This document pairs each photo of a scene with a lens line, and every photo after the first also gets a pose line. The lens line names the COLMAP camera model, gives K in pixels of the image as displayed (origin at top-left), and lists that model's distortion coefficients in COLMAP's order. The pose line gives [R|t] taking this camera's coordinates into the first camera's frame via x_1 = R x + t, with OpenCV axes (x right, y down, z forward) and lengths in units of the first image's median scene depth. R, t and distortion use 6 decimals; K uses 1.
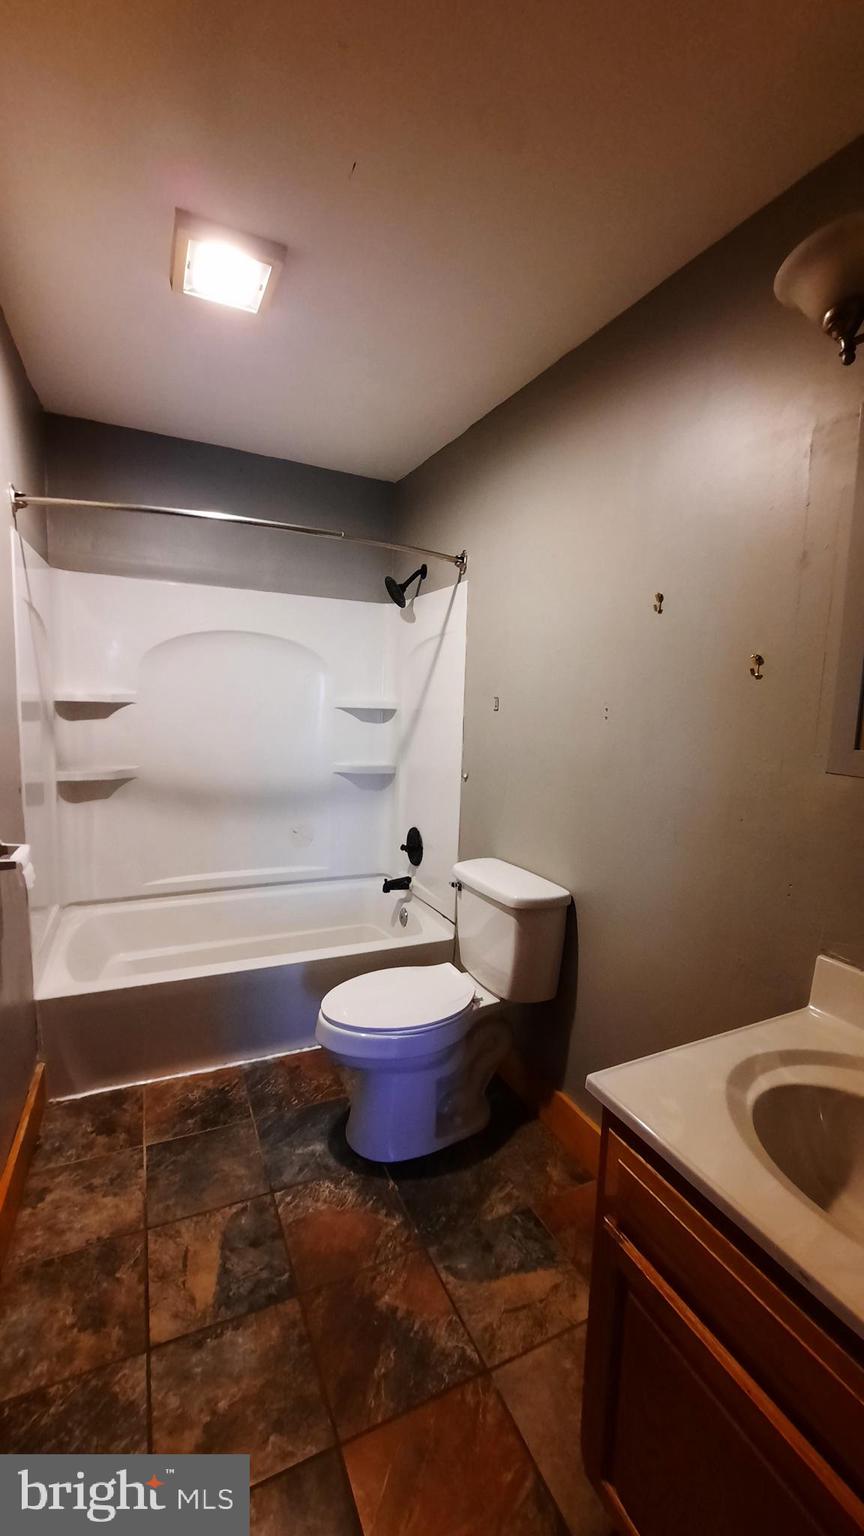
lens RADIAL K [[618.4, 0, 434.9], [0, 618.4, 766.0], [0, 0, 1]] dist [-0.000105, 0.000078]
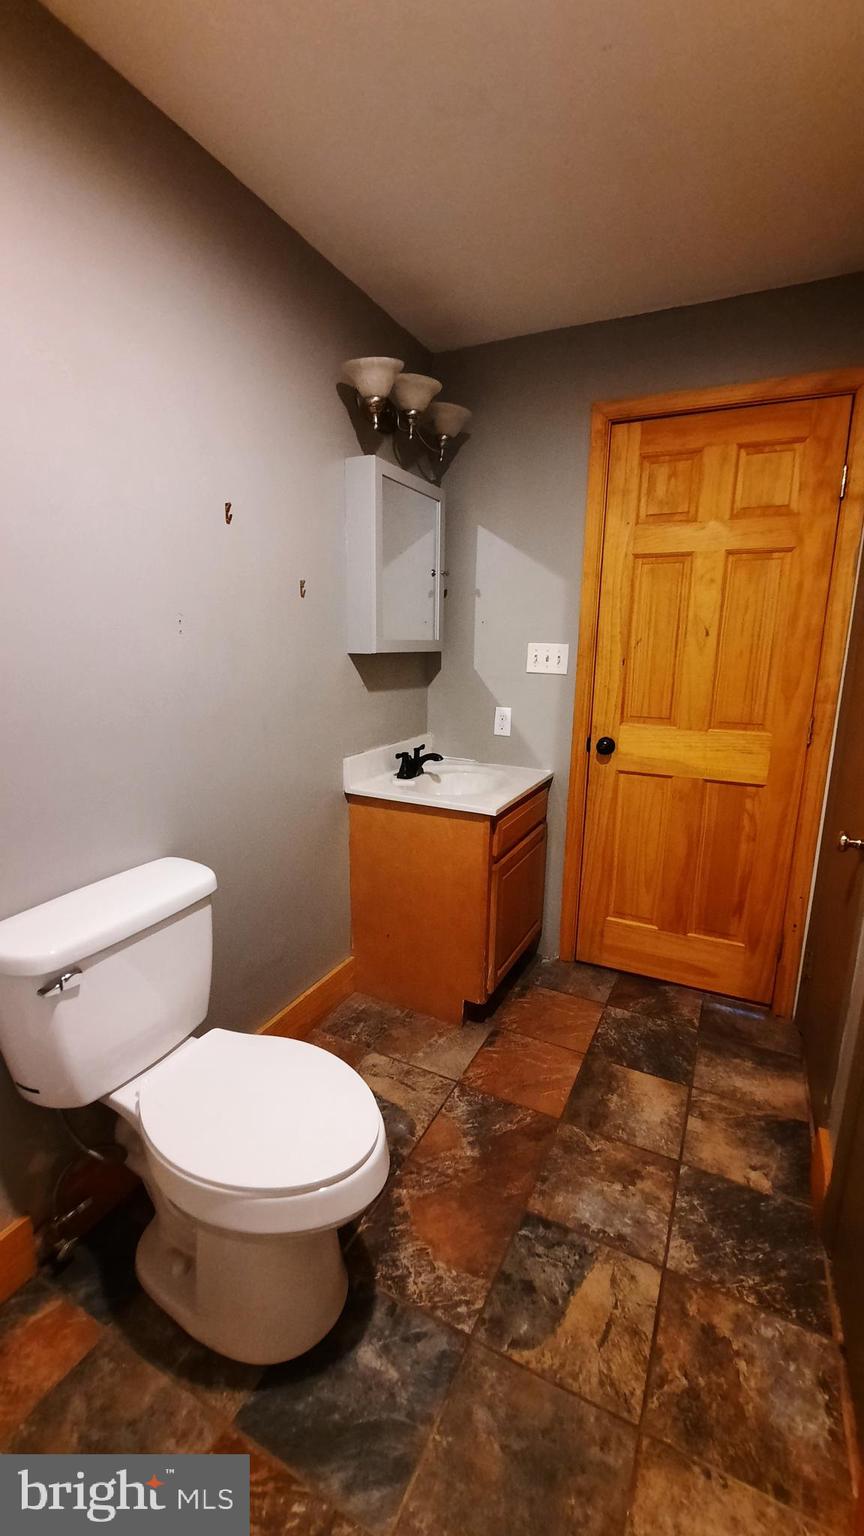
lens RADIAL K [[618.4, 0, 437.8], [0, 618.4, 769.8], [0, 0, 1]] dist [-0.000105, 0.000078]
pose [[-0.609585, -0.212774, 0.763632, -0.732837], [0.069072, 0.945384, 0.318555, -0.164996], [-0.789706, 0.246932, -0.561595, 1.452232]]
